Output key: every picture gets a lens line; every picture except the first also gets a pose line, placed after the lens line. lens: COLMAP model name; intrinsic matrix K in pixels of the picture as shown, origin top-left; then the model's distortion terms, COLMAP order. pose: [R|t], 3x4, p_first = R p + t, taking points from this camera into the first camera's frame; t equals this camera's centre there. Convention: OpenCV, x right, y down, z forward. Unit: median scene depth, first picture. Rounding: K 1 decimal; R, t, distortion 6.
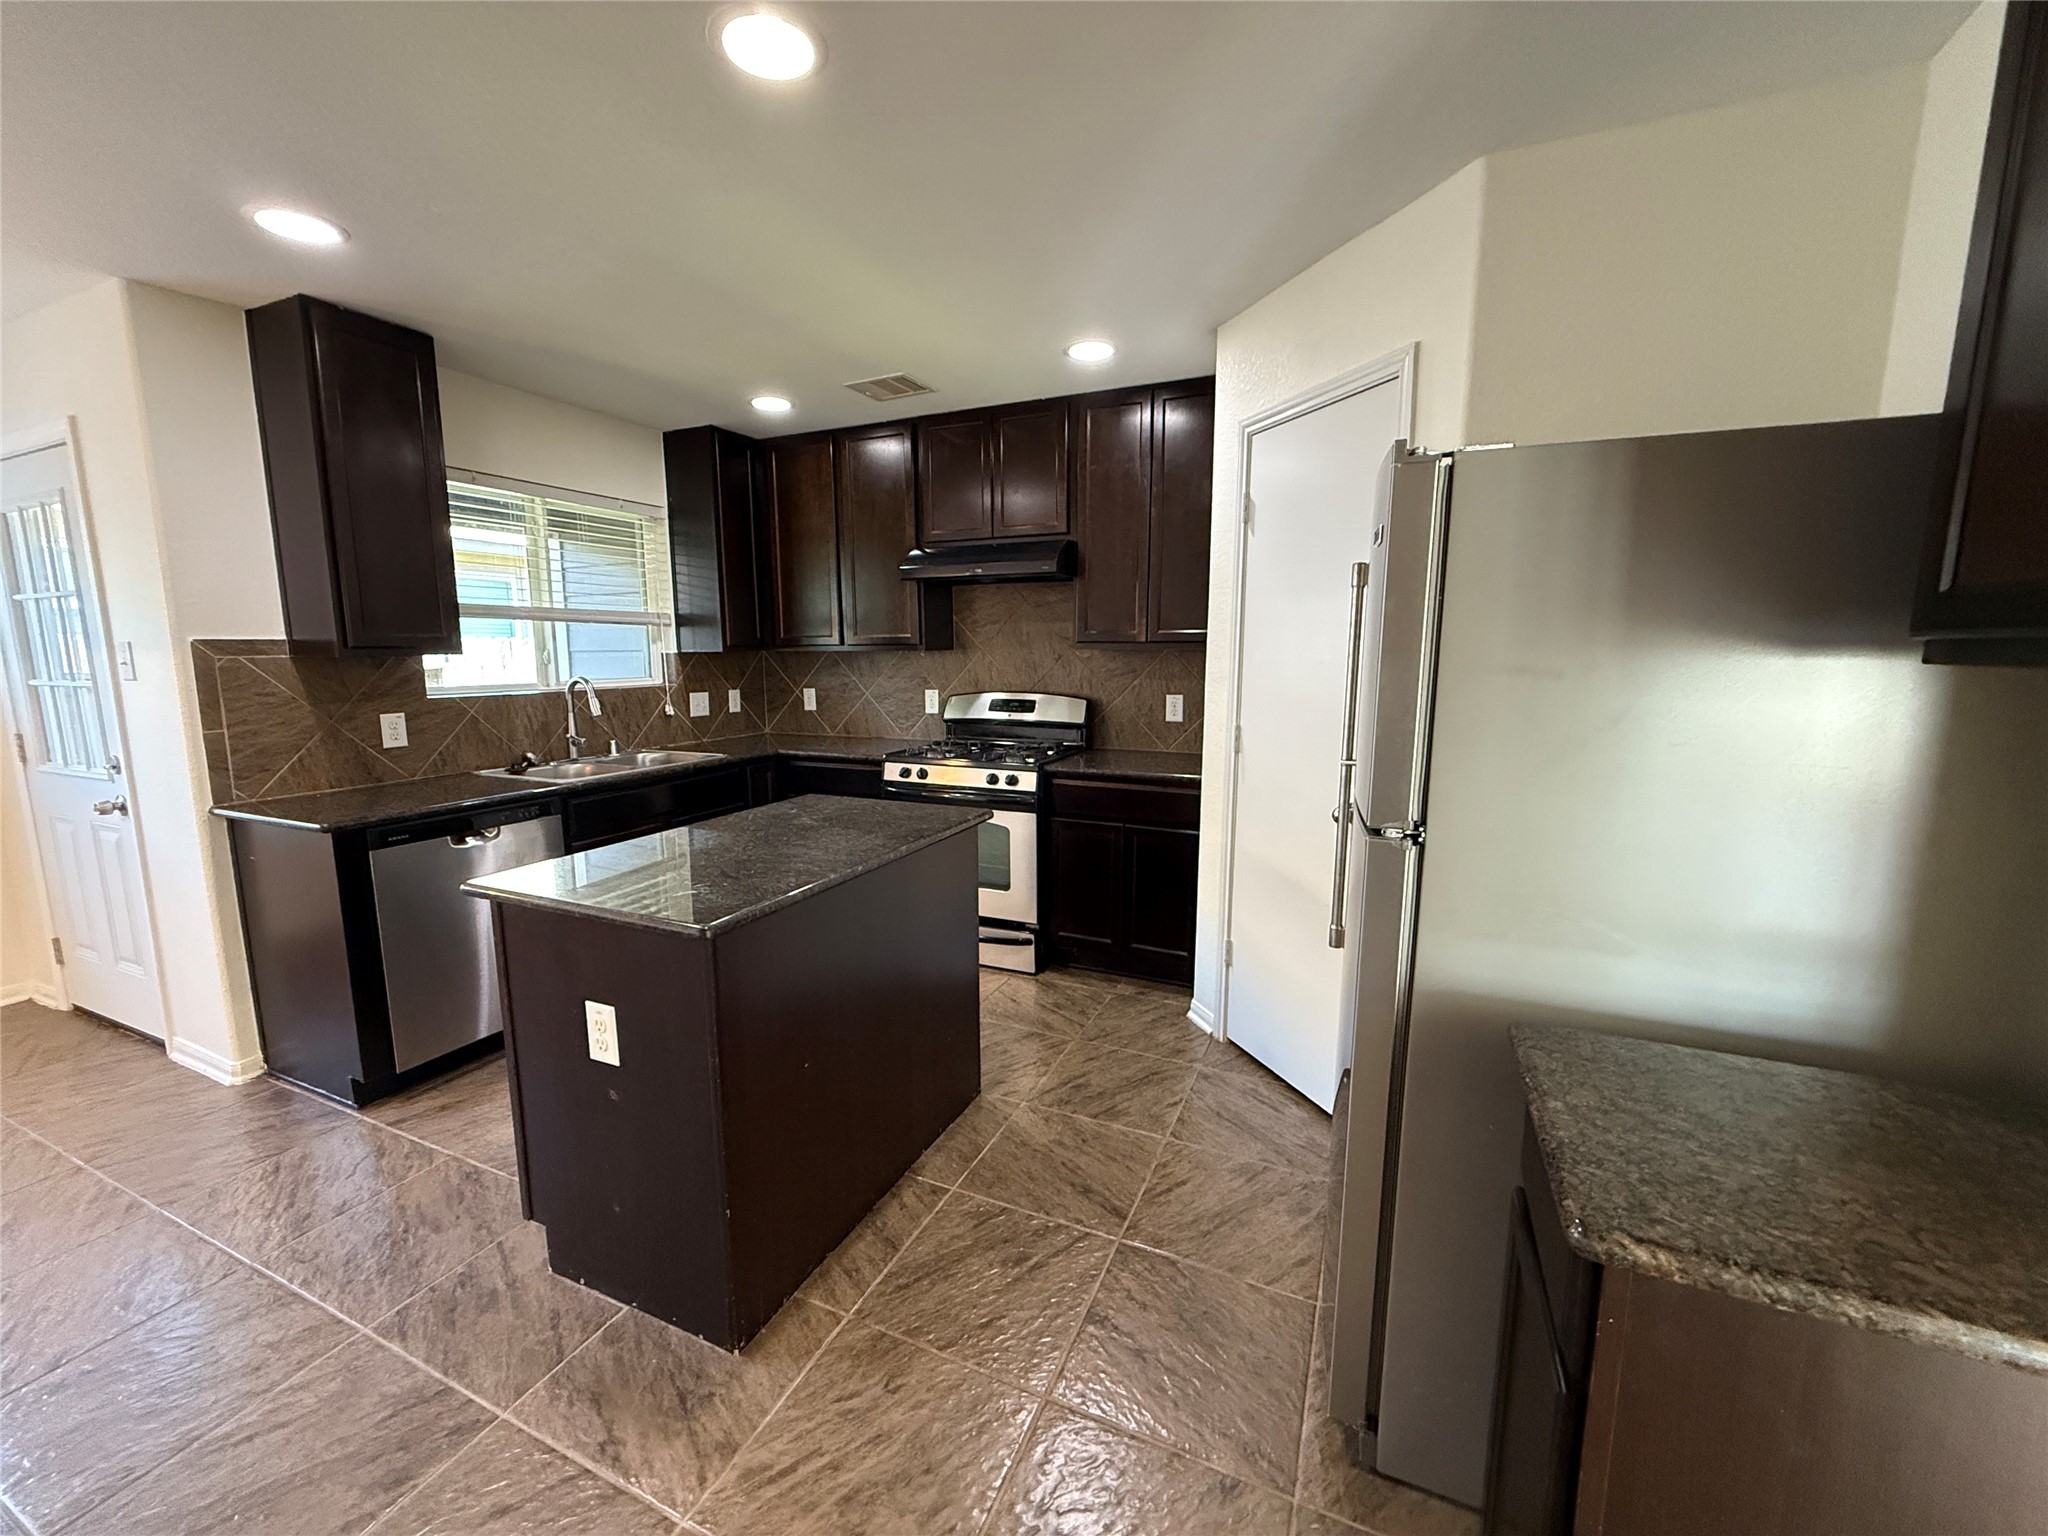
lens RADIAL K [[812.1, 0, 1019.8], [0, 812.1, 765.0], [0, 0, 1]] dist [0.002385, -0.000697]
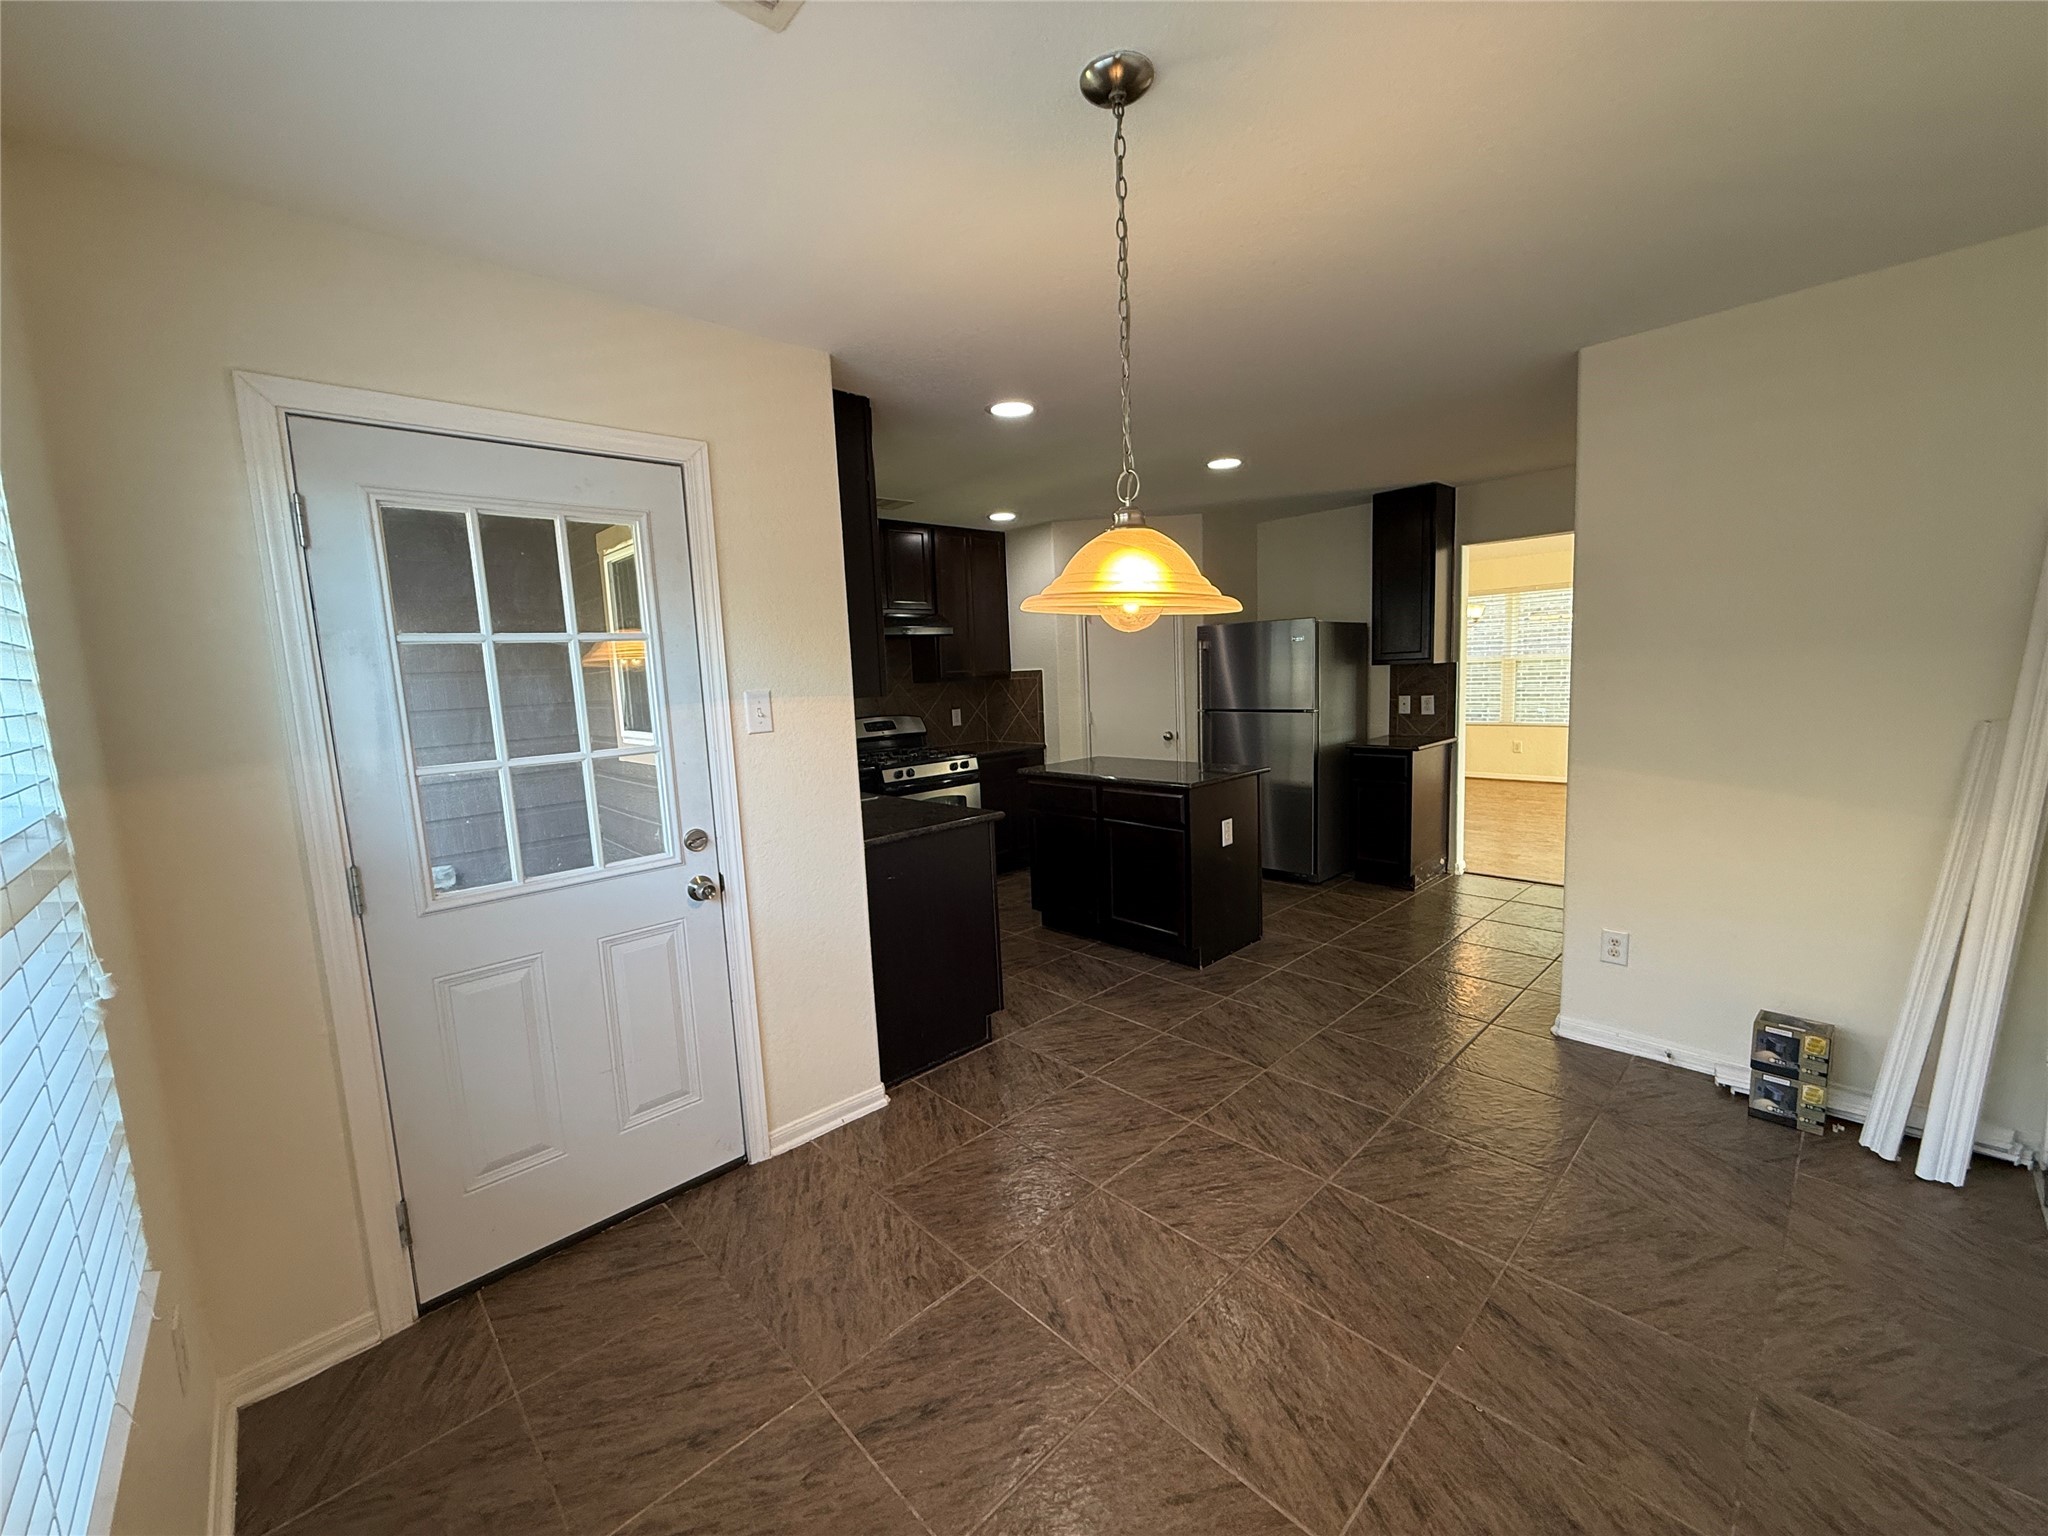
lens RADIAL K [[812.1, 0, 1016.9], [0, 812.1, 762.0], [0, 0, 1]] dist [0.002385, -0.000697]
pose [[0.380023, -0.119705, 0.917198, -1.473126], [0.175924, 0.982845, 0.055382, -0.058635], [-0.908093, 0.140311, 0.394563, 0.298315]]
